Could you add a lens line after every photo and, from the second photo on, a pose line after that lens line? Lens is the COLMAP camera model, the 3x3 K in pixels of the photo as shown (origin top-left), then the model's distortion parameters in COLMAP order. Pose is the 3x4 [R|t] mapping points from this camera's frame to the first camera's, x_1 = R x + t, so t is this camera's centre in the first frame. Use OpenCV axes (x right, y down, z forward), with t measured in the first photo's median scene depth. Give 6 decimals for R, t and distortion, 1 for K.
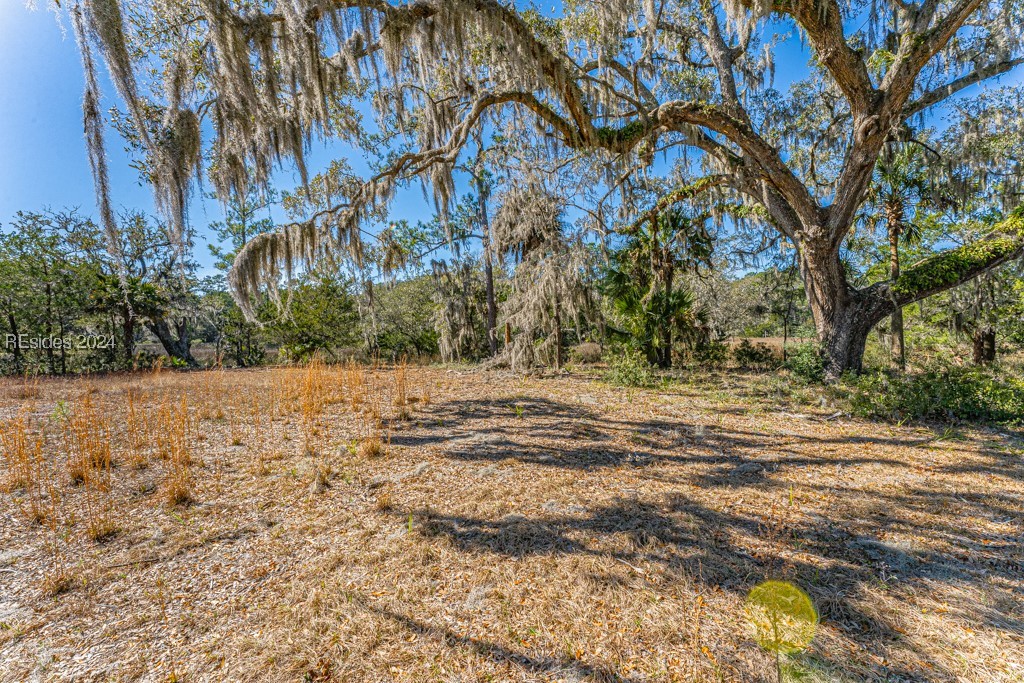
lens RADIAL K [[405.5, 0, 509.9], [0, 405.5, 342.1], [0, 0, 1]] dist [0.000085, 0.000402]
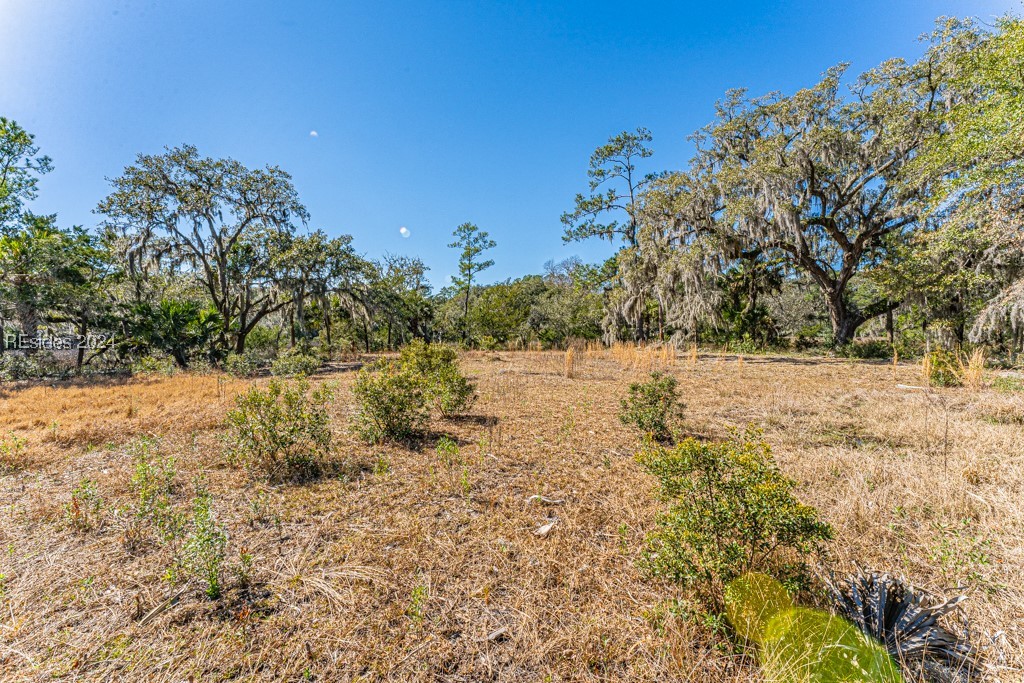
lens RADIAL K [[405.5, 0, 514.1], [0, 405.5, 337.3], [0, 0, 1]] dist [0.000085, 0.000402]
pose [[0.995709, 0.004671, -0.092418, -0.829200], [-0.005459, 0.999951, -0.008280, 0.047109], [0.092375, 0.008749, 0.995686, -1.438402]]
